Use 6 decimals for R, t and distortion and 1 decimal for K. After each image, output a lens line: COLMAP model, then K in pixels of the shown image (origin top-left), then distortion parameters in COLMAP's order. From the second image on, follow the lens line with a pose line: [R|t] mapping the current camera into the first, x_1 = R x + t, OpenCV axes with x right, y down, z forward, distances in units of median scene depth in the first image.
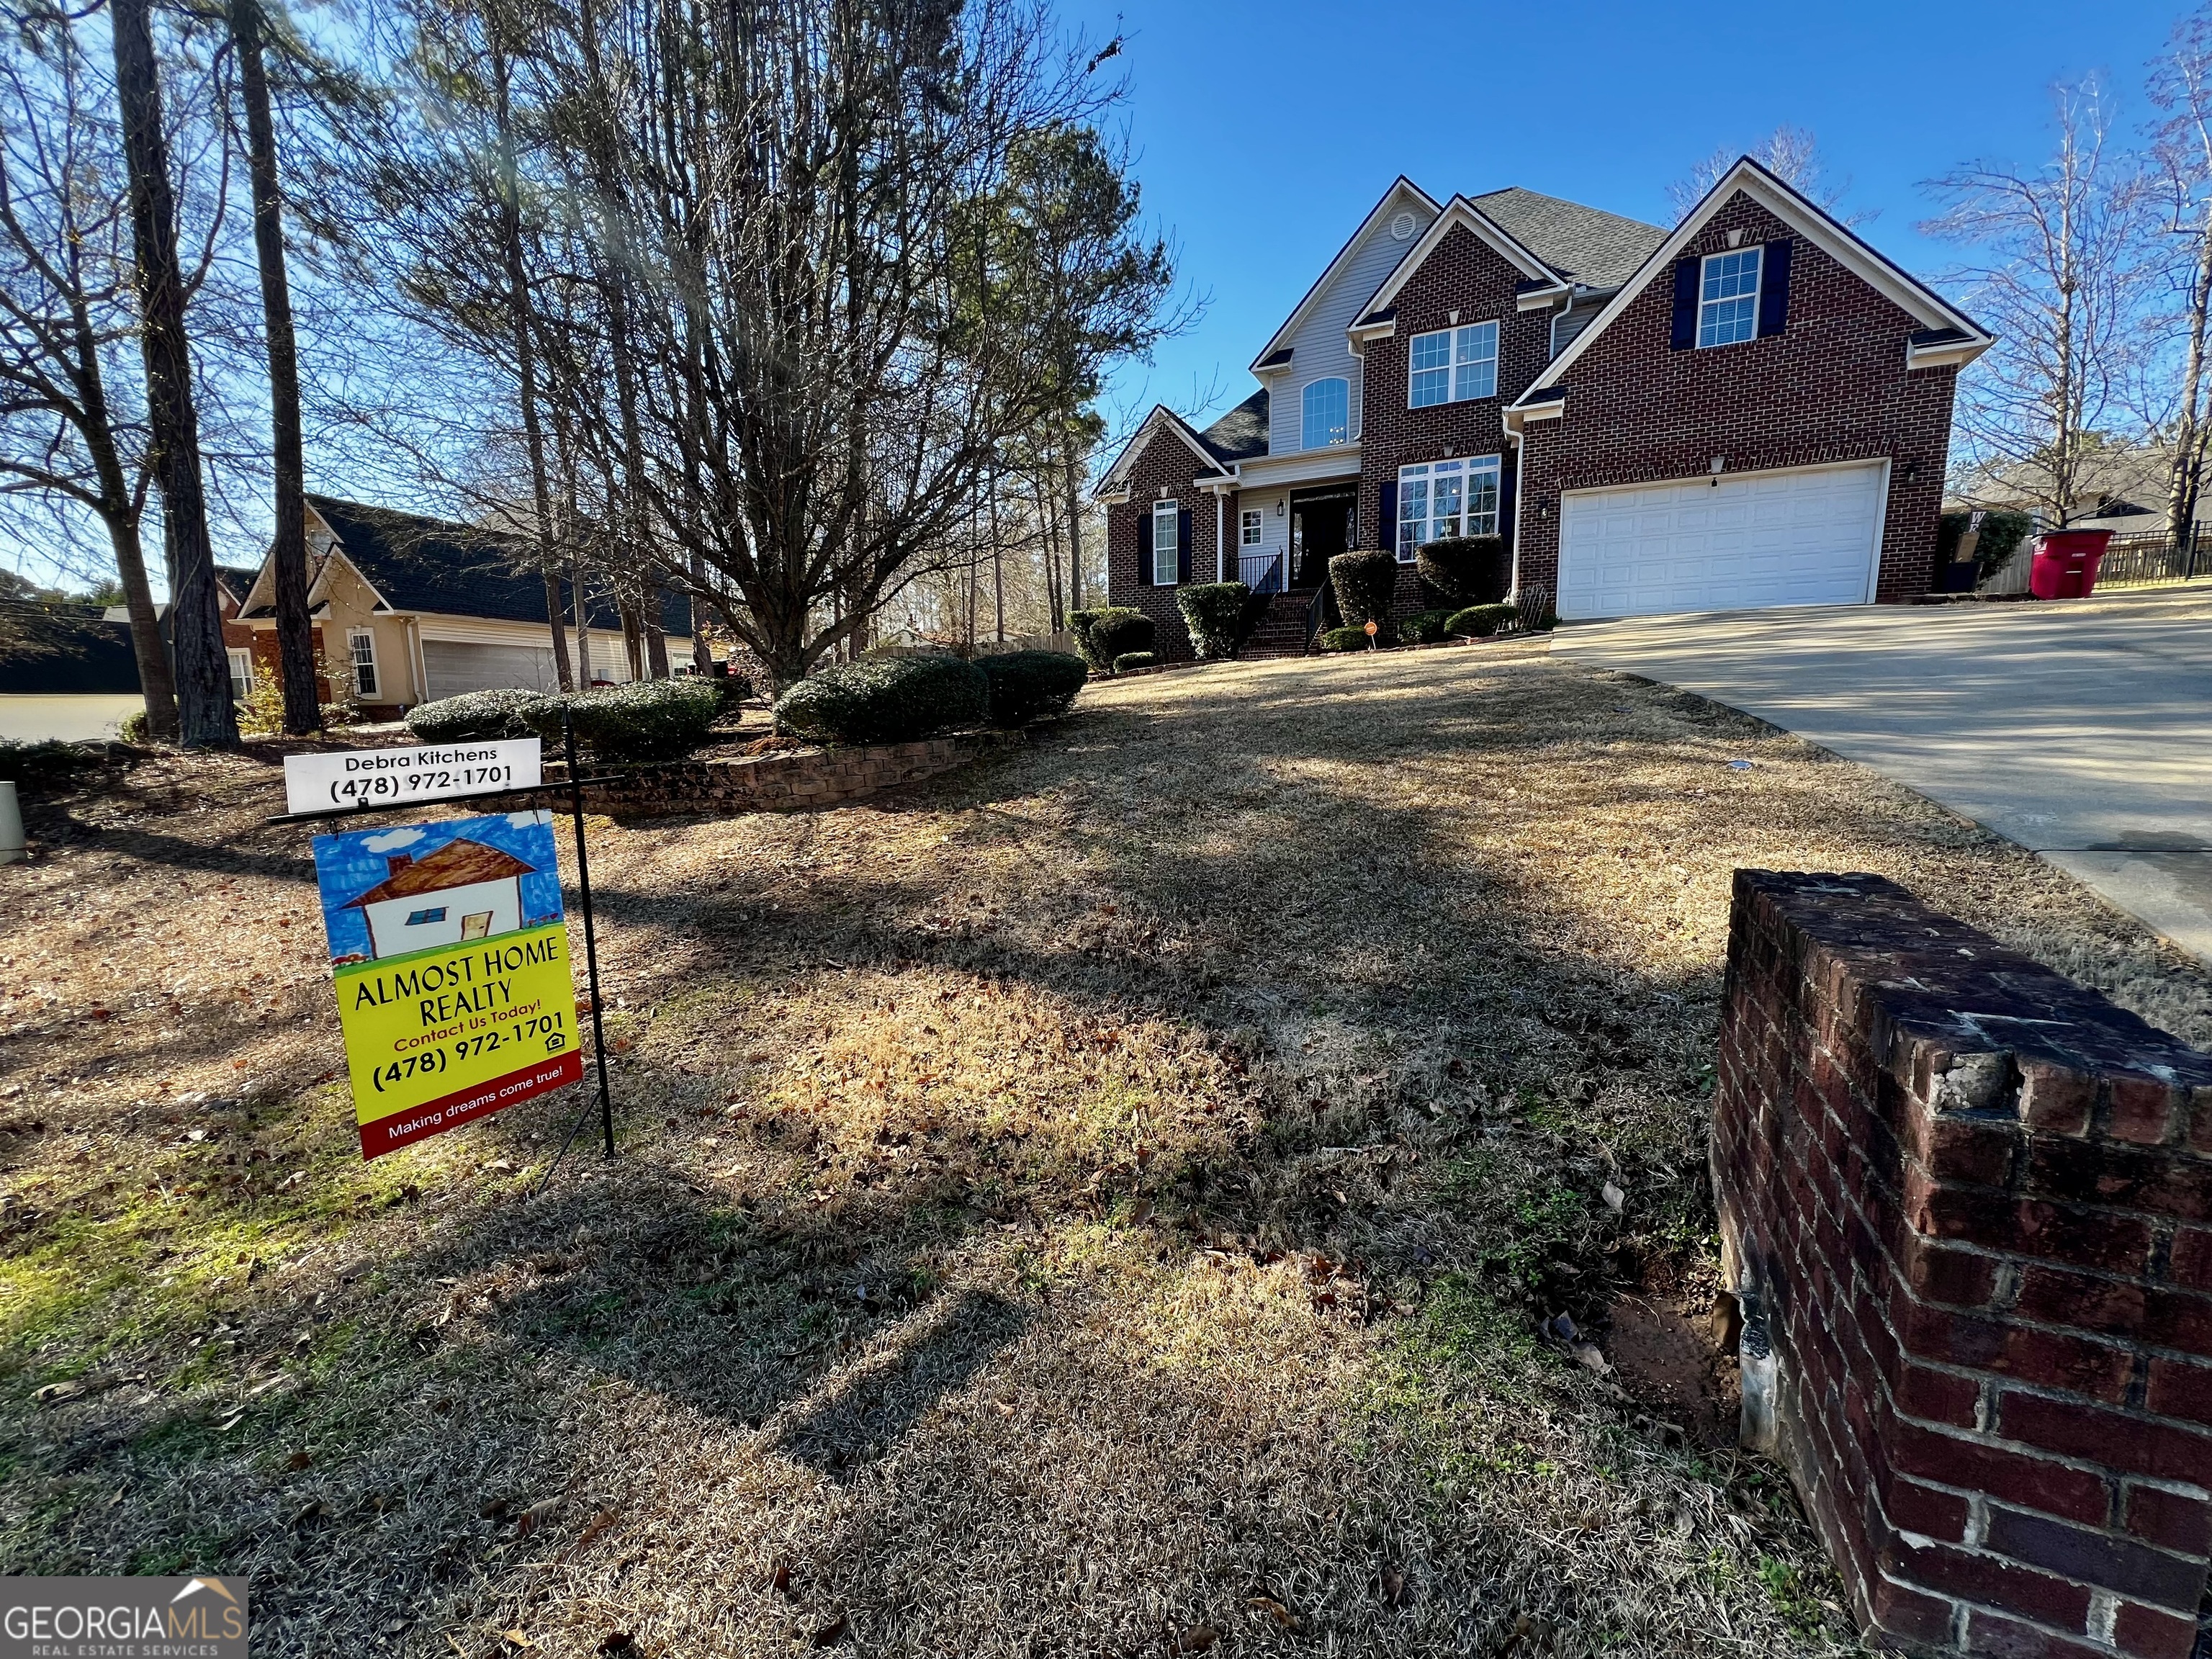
lens RADIAL K [[891.7, 0, 1106.8], [0, 891.7, 837.6], [0, 0, 1]] dist [-0.003623, 0.001364]
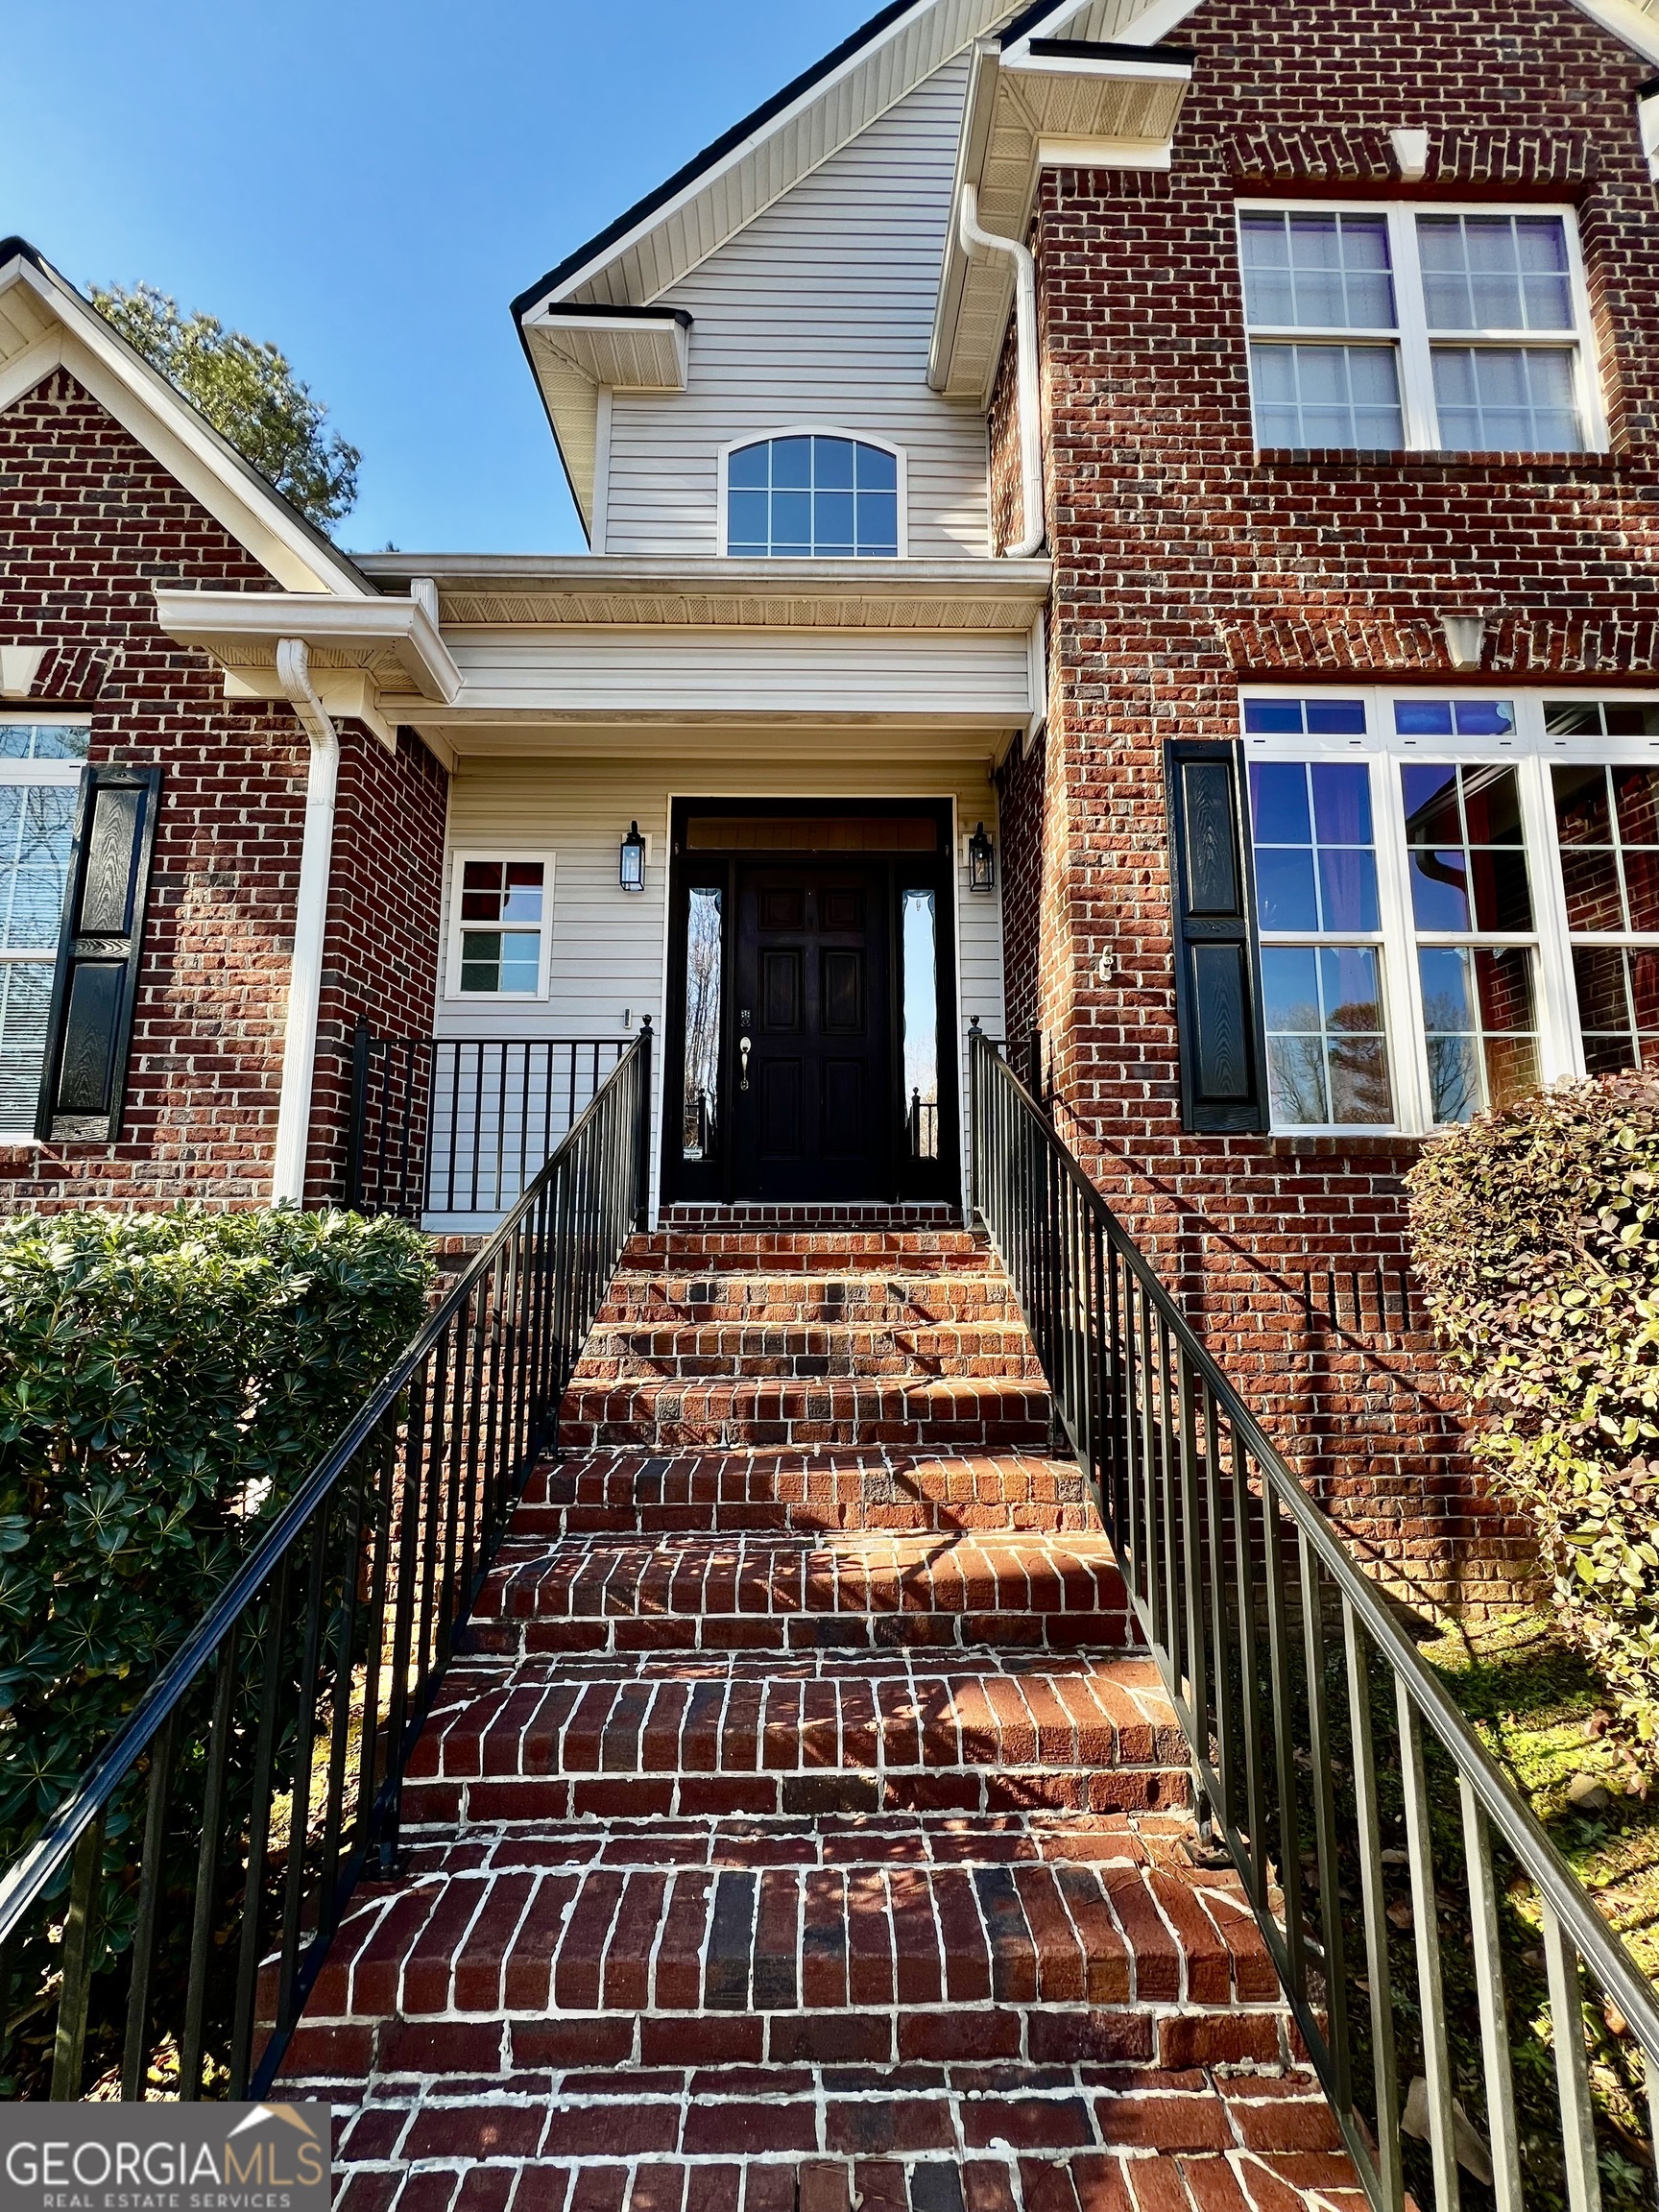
lens RADIAL K [[886.0, 0, 826.4], [0, 886.0, 1107.3], [0, 0, 1]] dist [-0.001974, 0.000137]
pose [[0.890899, 0.079345, 0.447217, 0.161277], [0.050890, 0.960986, -0.271874, -0.274865], [-0.451342, 0.264971, 0.852104, 0.905472]]
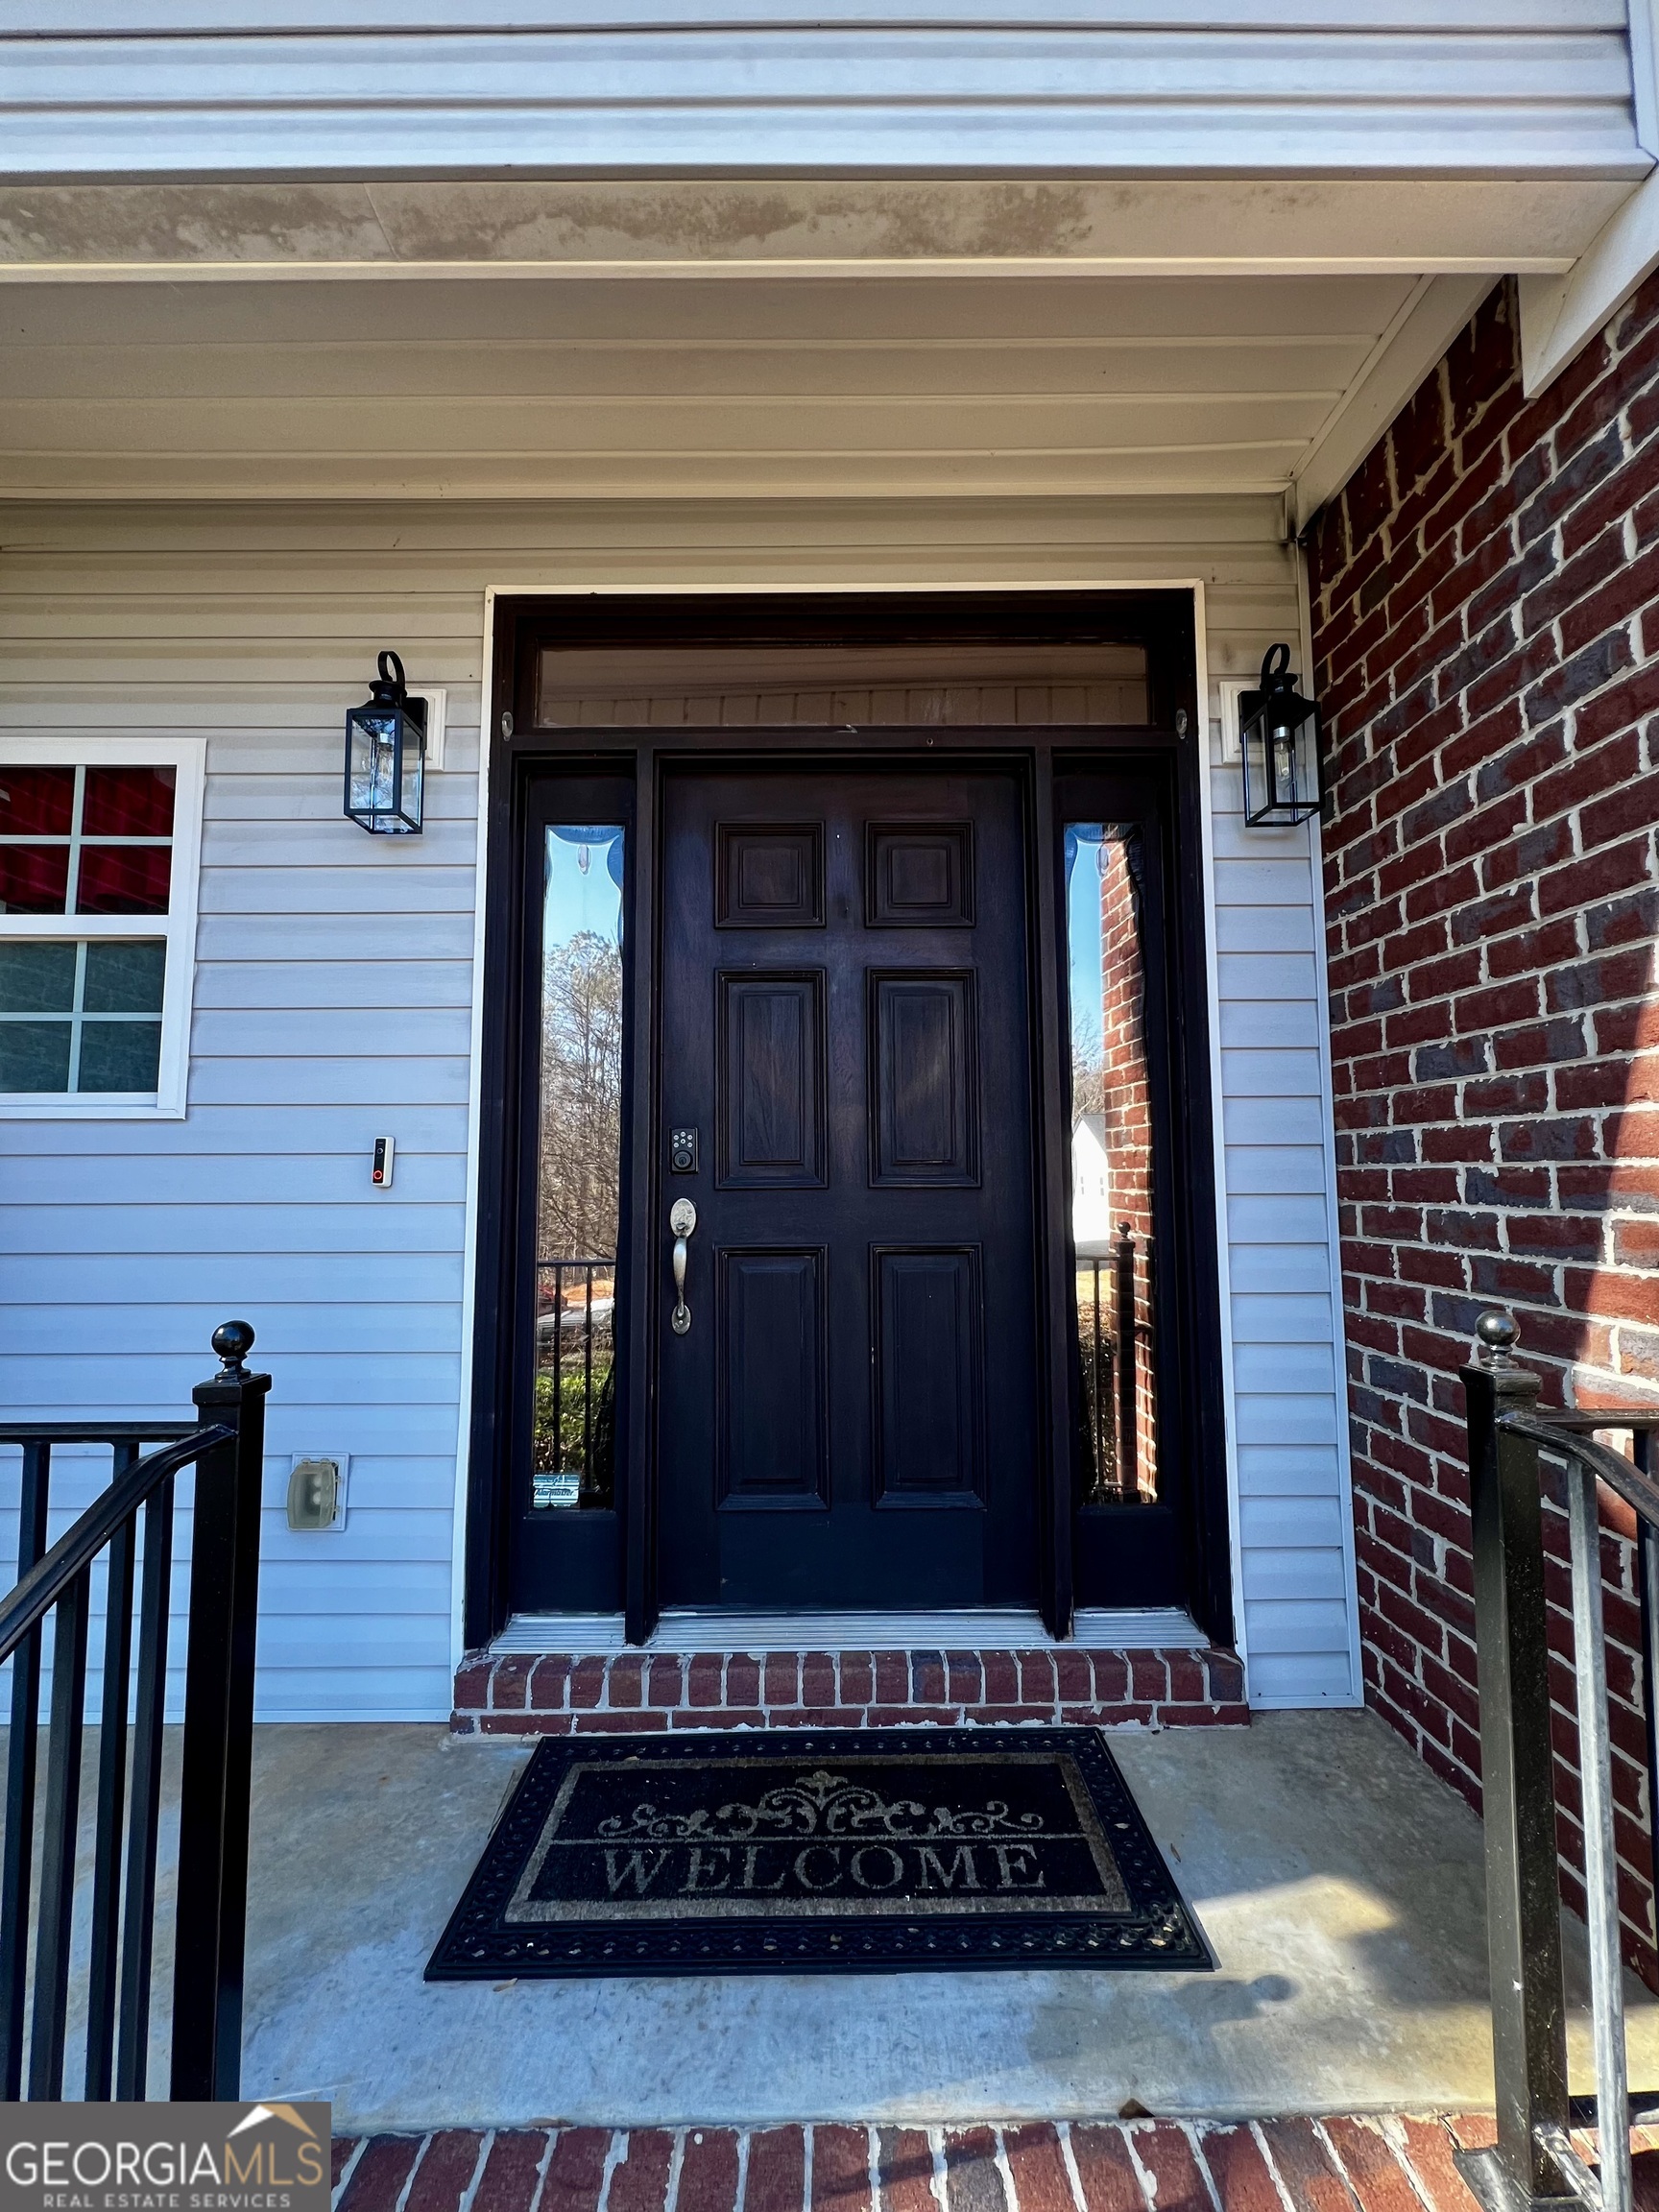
lens RADIAL K [[886.0, 0, 826.3], [0, 886.0, 1103.0], [0, 0, 1]] dist [-0.001974, 0.000137]
pose [[0.901511, 0.045118, 0.430397, 0.224958], [0.050528, 0.976774, -0.208230, -0.355778], [-0.429795, 0.209469, 0.878293, 1.031430]]
